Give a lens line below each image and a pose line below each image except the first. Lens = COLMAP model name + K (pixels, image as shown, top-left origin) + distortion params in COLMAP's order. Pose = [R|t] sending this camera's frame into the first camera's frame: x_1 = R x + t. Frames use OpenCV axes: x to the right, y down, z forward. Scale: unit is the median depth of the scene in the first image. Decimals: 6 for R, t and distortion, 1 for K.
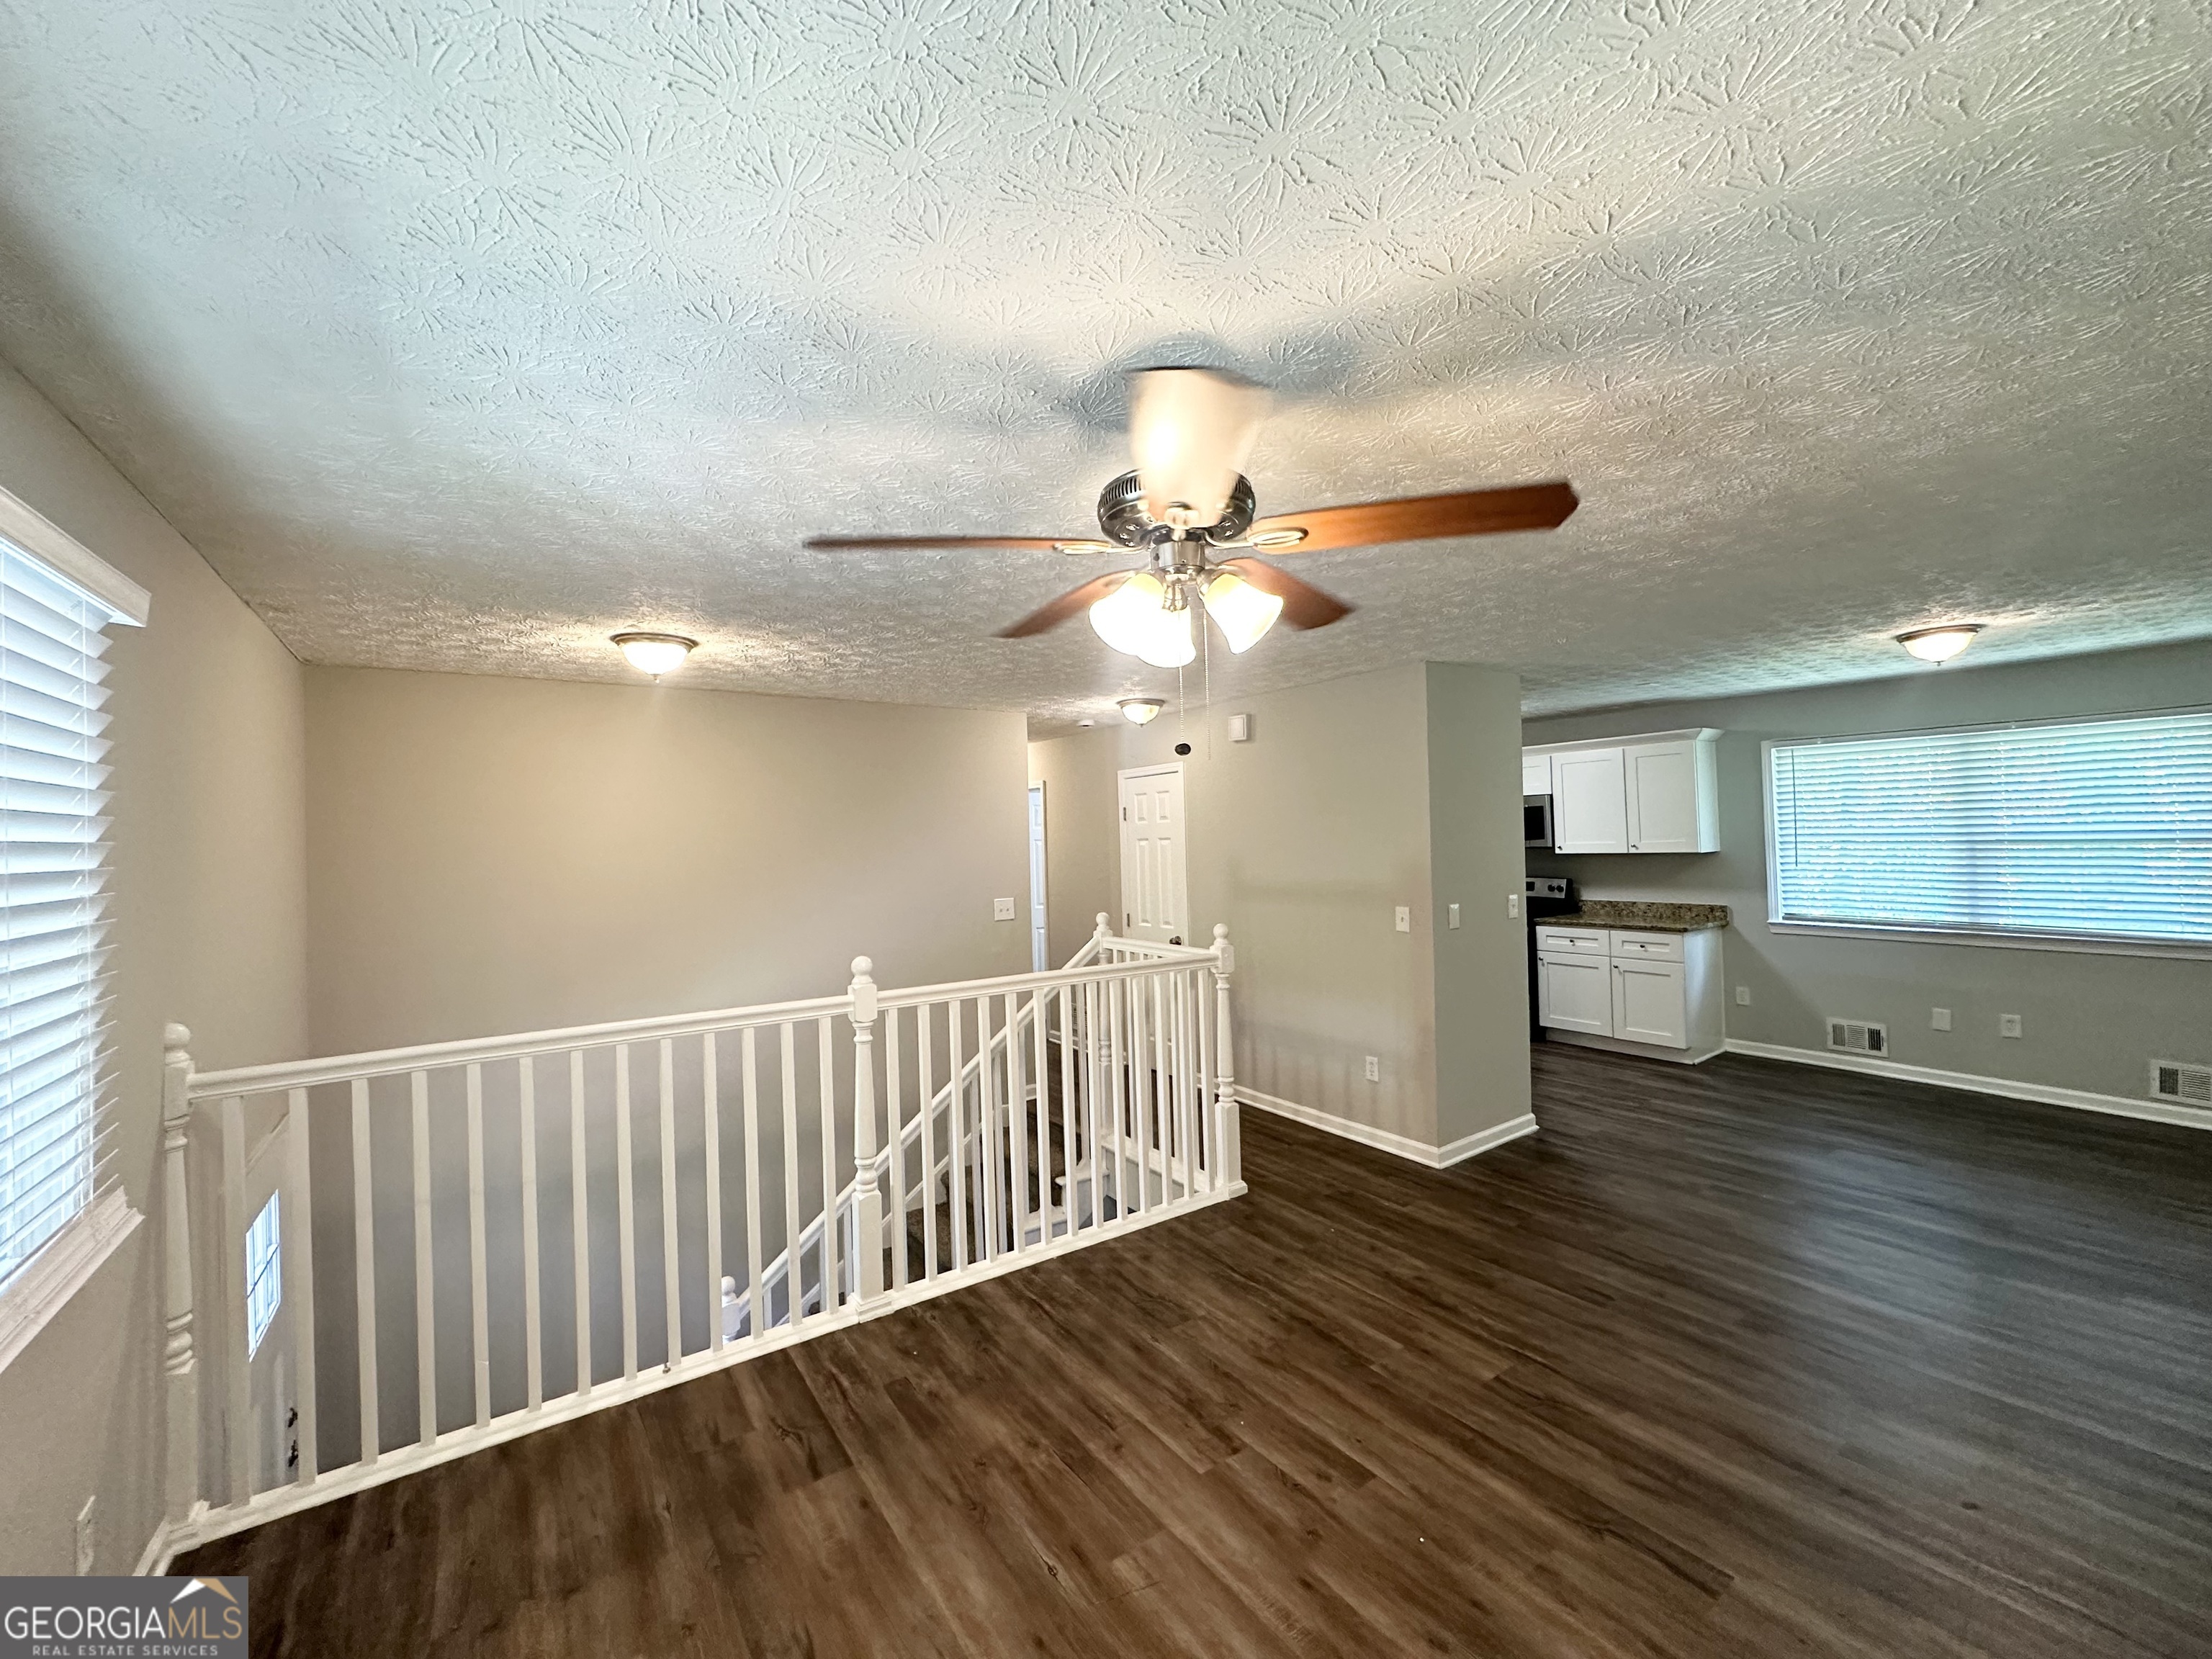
lens RADIAL K [[882.2, 0, 1107.5], [0, 882.2, 827.7], [0, 0, 1]] dist [-0.004195, 0.001081]
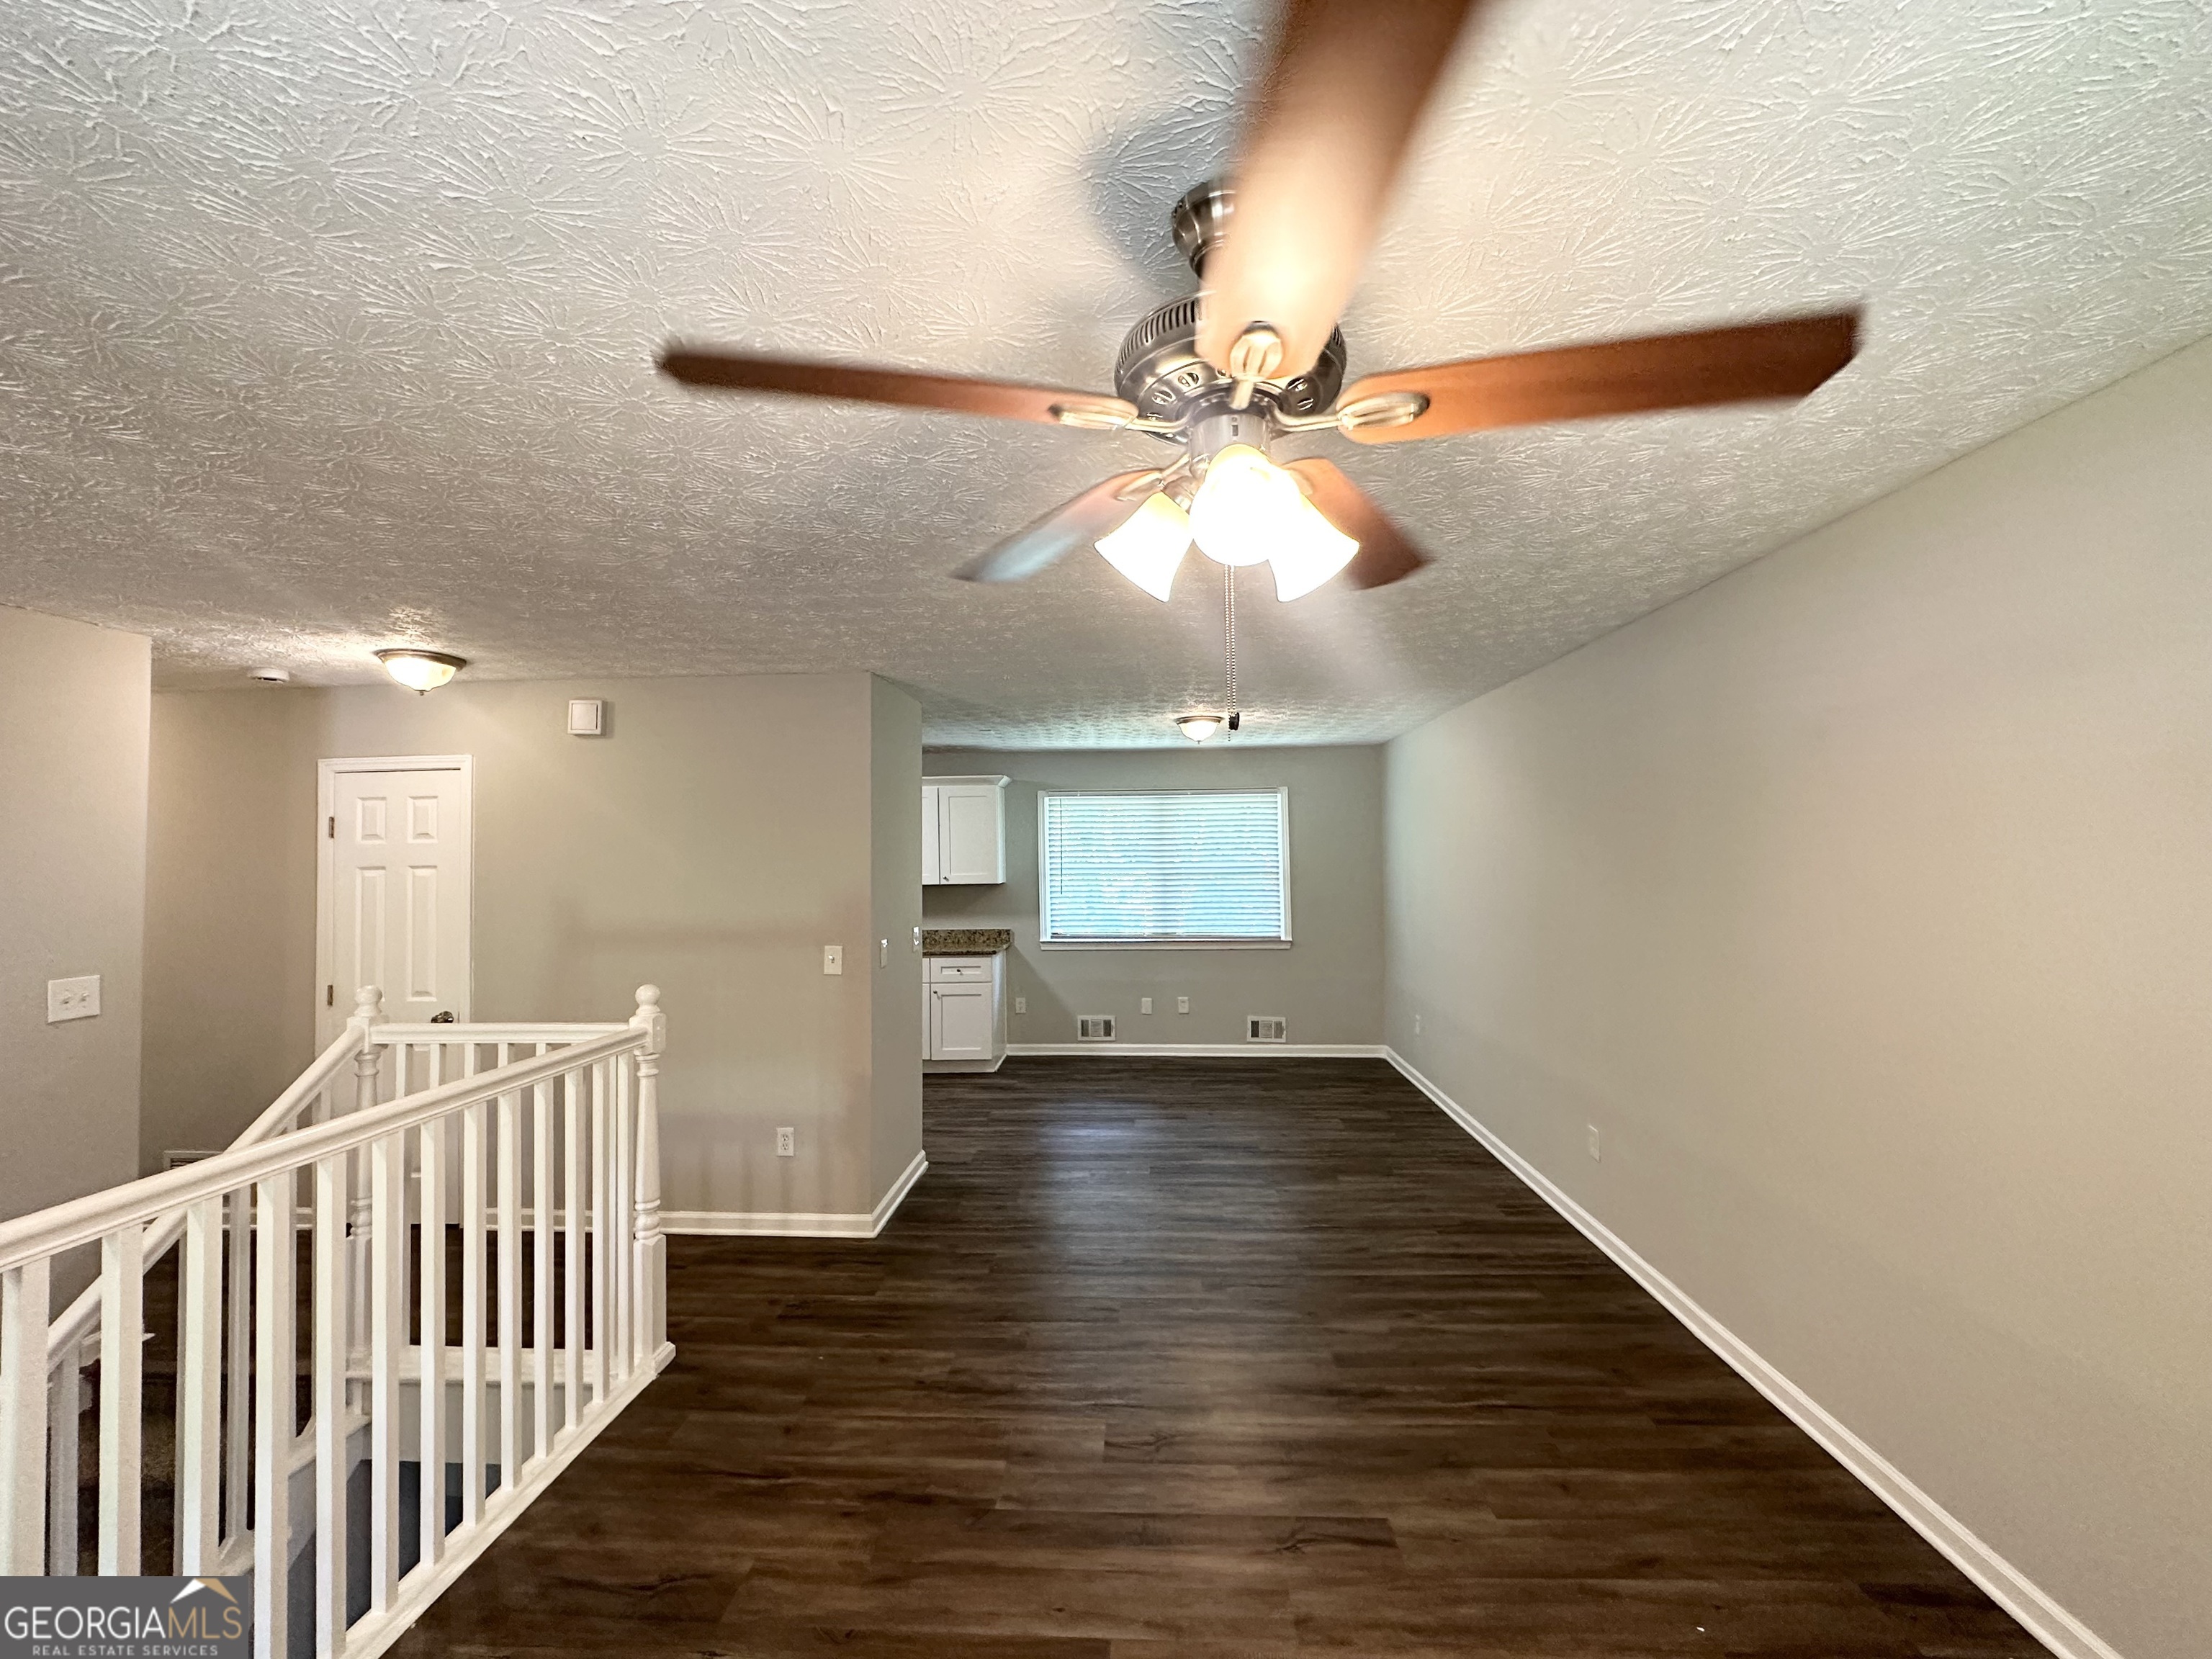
lens RADIAL K [[880.1, 0, 1106.0], [0, 880.1, 829.5], [0, 0, 1]] dist [-0.001192, 0.000048]
pose [[0.620055, 0.042485, 0.783408, -0.189657], [-0.012404, 0.998939, -0.044356, 0.009638], [-0.784461, 0.017786, 0.619924, 0.246975]]
